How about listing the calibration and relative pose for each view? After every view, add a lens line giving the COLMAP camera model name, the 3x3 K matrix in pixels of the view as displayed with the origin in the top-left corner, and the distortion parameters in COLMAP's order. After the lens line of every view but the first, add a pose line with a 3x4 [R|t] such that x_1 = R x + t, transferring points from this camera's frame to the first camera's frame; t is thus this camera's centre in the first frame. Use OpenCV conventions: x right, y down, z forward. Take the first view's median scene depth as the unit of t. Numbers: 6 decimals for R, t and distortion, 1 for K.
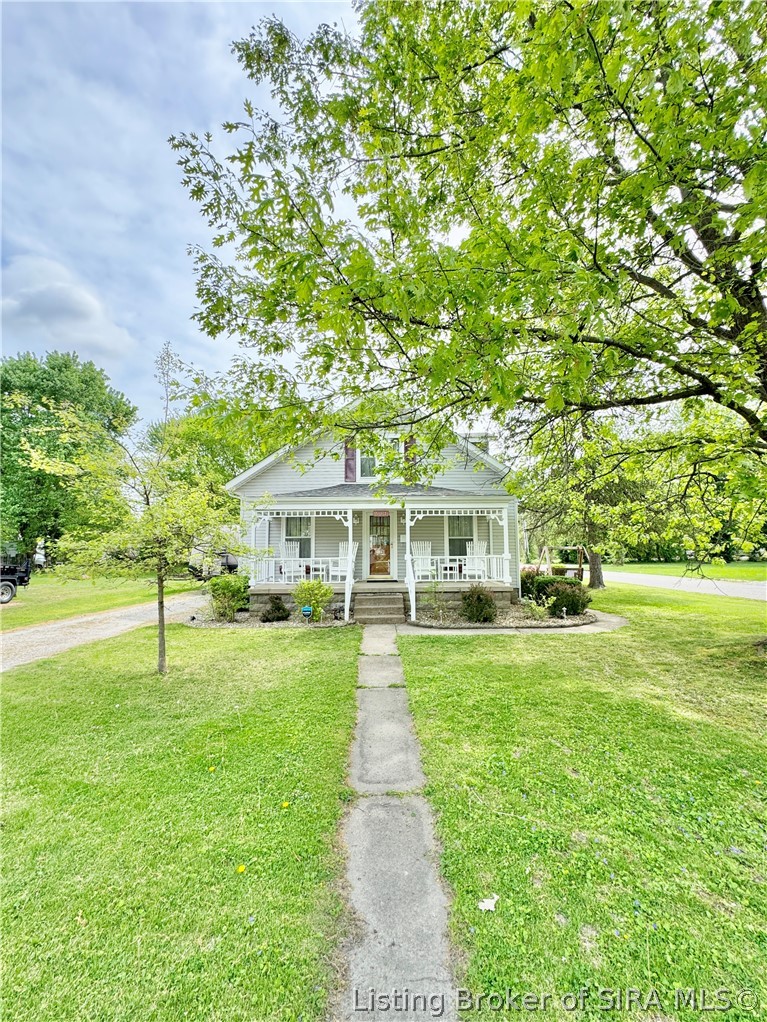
lens RADIAL K [[416.2, 0, 383.5], [0, 416.2, 511.0], [0, 0, 1]] dist [-0.002204, -0.000245]
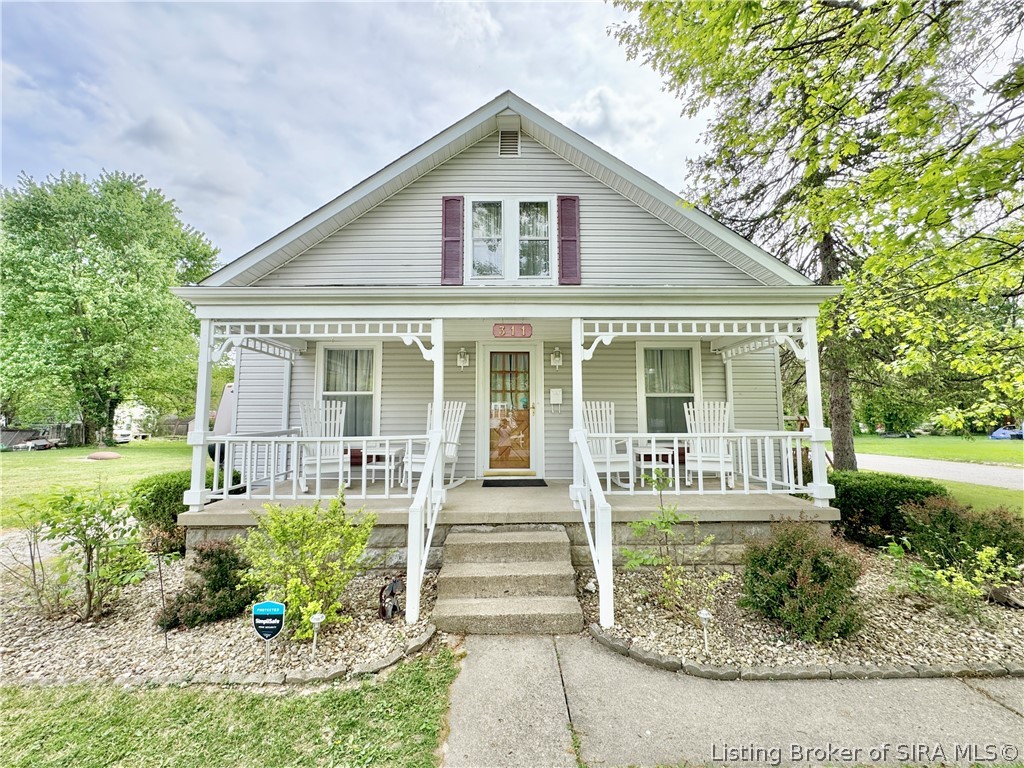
lens RADIAL K [[410.7, 0, 513.2], [0, 410.7, 382.6], [0, 0, 1]] dist [-0.002240, -0.000252]
pose [[0.999993, 0.002175, -0.002957, -0.003730], [-0.002179, 0.999996, -0.001639, 0.054454], [0.002953, 0.001645, 0.999994, 0.540961]]
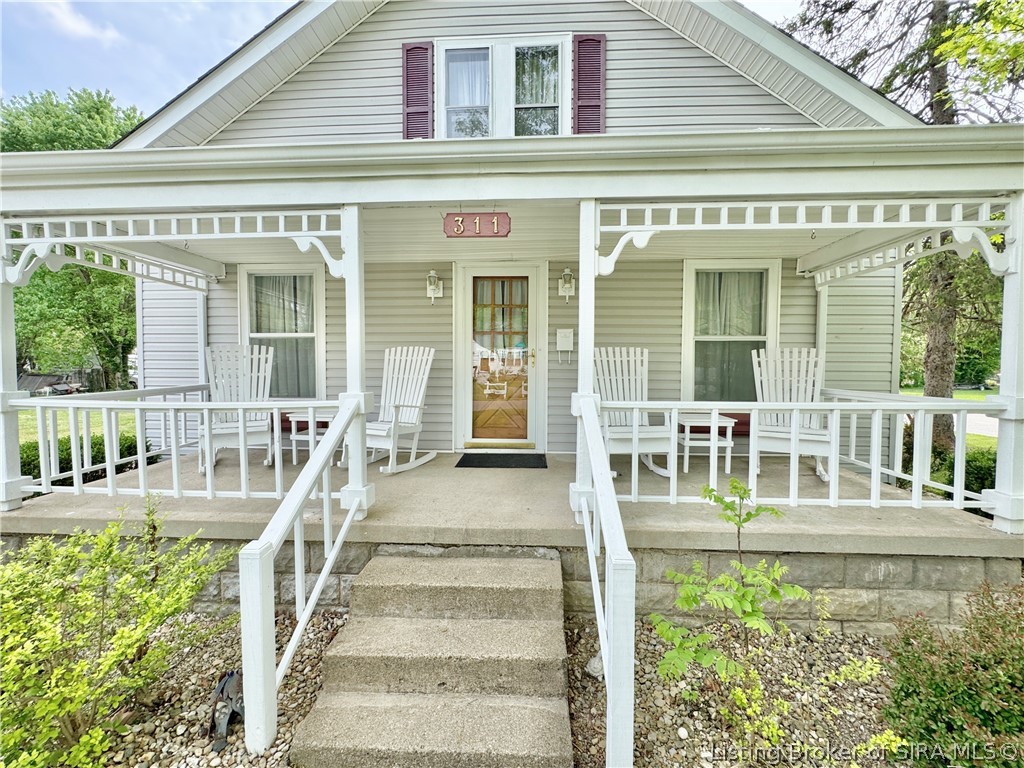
lens RADIAL K [[417.0, 0, 514.7], [0, 417.0, 381.5], [0, 0, 1]] dist [-0.002204, -0.000245]
pose [[0.997711, 0.010576, -0.066797, 0.030509], [-0.002086, 0.992040, 0.125906, 0.061134], [0.067597, -0.125478, 0.989791, 0.687560]]
